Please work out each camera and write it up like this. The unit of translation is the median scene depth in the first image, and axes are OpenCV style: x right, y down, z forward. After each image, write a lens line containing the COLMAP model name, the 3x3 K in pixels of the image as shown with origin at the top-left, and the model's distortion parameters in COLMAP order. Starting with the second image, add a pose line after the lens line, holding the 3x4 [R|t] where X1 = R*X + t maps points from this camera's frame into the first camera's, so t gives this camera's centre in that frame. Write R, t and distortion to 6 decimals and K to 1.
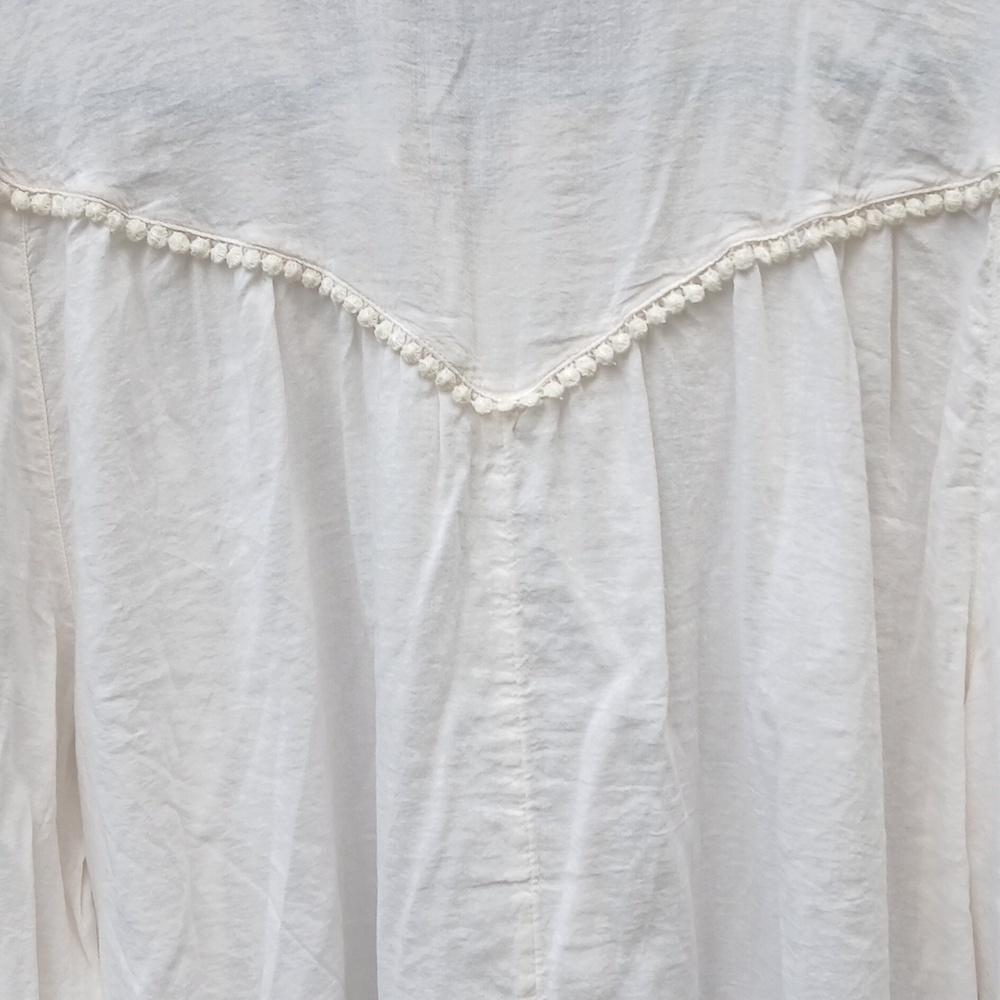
lens RADIAL K [[1662.5, 0, 493.8], [0, 1662.5, 497.5], [0, 0, 1]] dist [0.147950, -0.374274]
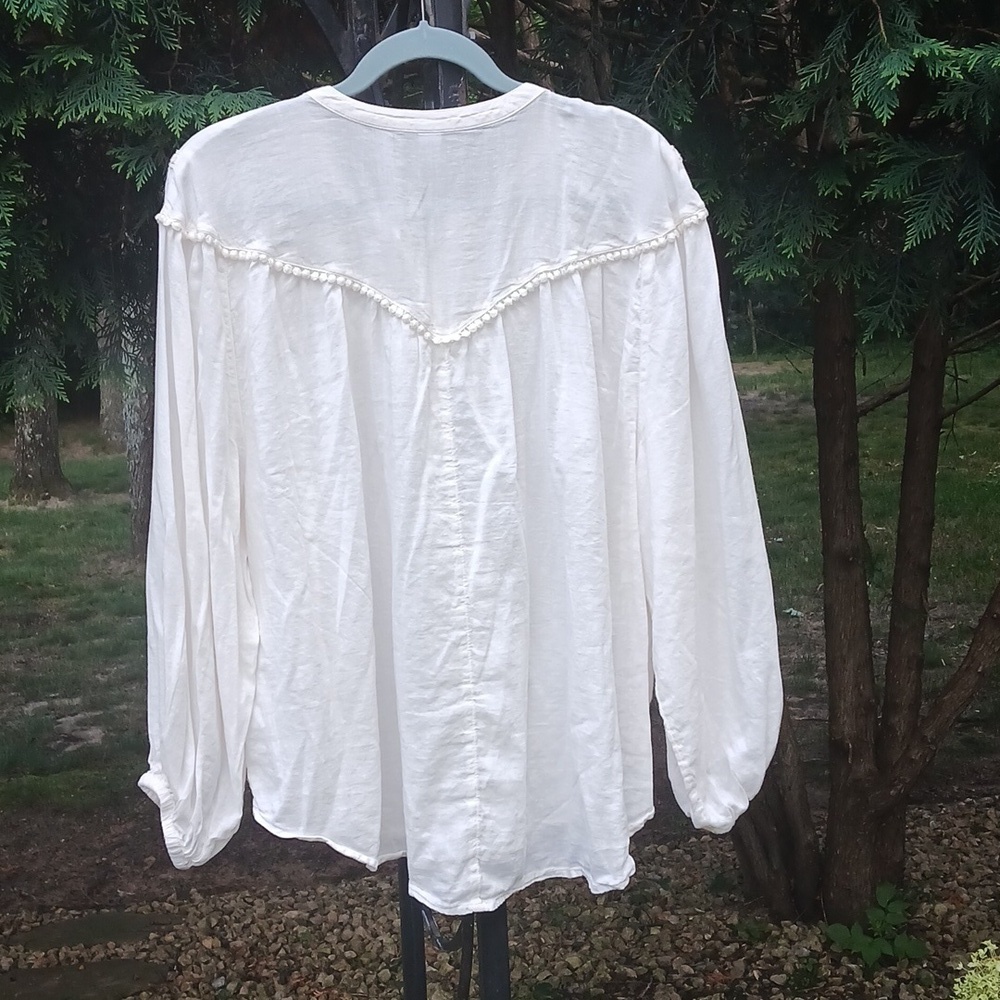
lens RADIAL K [[1715.1, 0, 495.1], [0, 1715.1, 527.9], [0, 0, 1]] dist [0.140025, -0.405817]
pose [[0.975368, -0.034580, 0.217854, -0.454923], [0.035907, 0.999353, -0.002133, 0.212692], [-0.217640, 0.009903, 0.975979, -1.353990]]
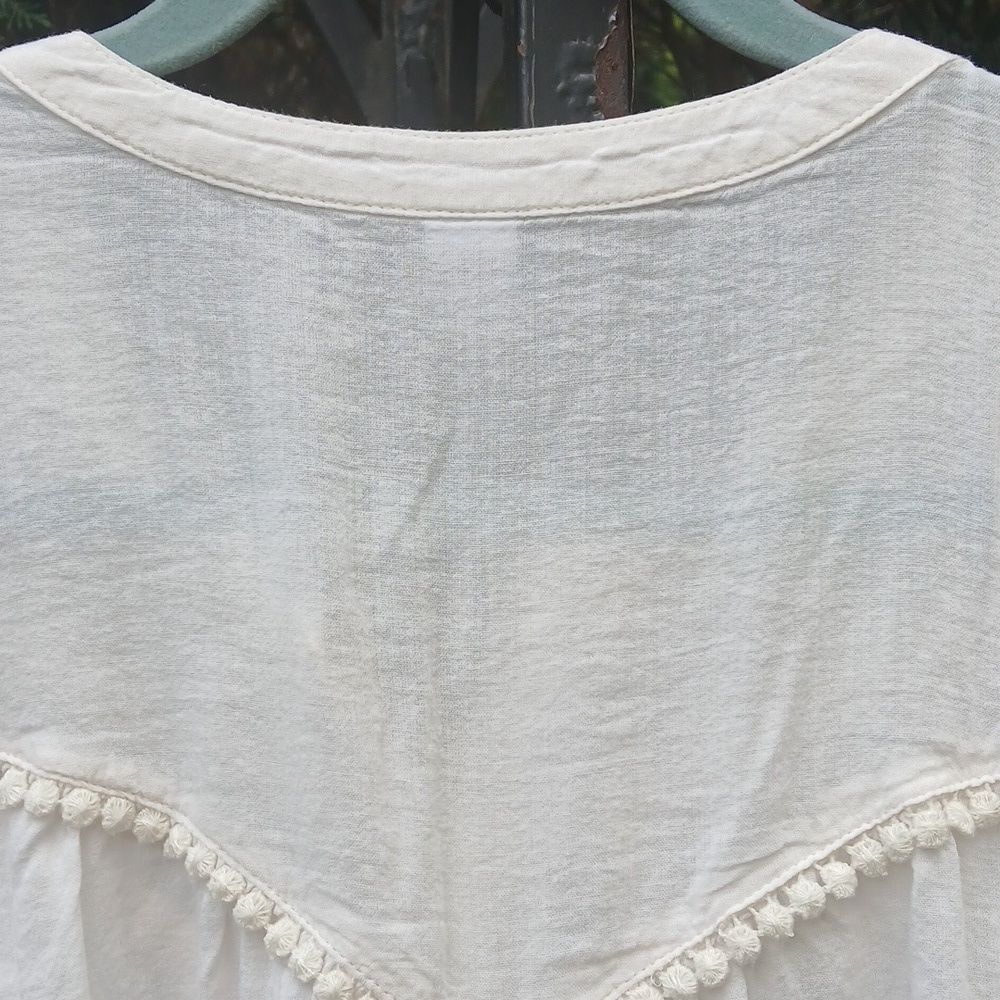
lens RADIAL K [[1662.5, 0, 493.8], [0, 1662.5, 497.5], [0, 0, 1]] dist [0.147950, -0.374274]
pose [[0.994334, 0.022019, 0.103998, -0.056679], [-0.009597, 0.992911, -0.118473, -0.177473], [-0.105869, 0.116804, 0.987496, 0.424632]]
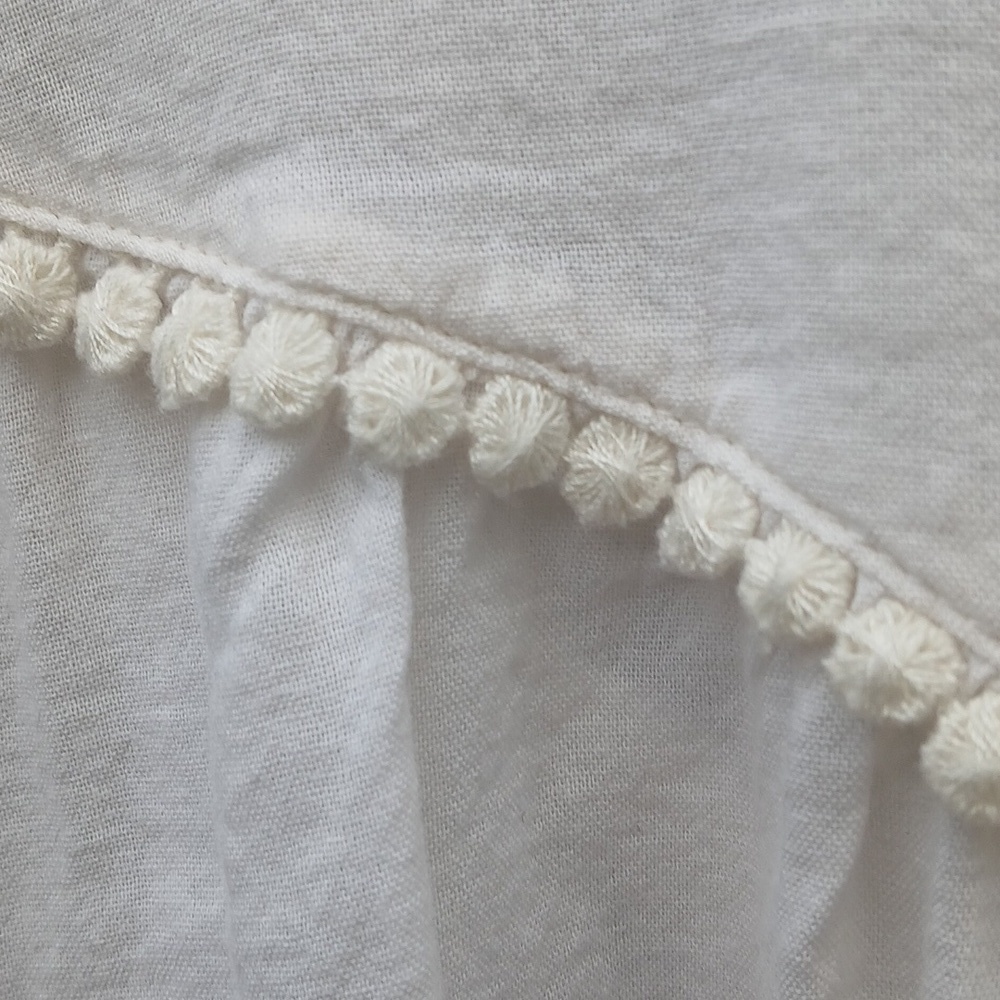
lens RADIAL K [[1662.5, 0, 493.8], [0, 1662.5, 497.5], [0, 0, 1]] dist [0.147950, -0.374274]
pose [[0.998275, 0.024598, -0.053304, -0.114495], [-0.023645, 0.999550, 0.018444, -0.133482], [0.053734, -0.017152, 0.998408, 0.833046]]
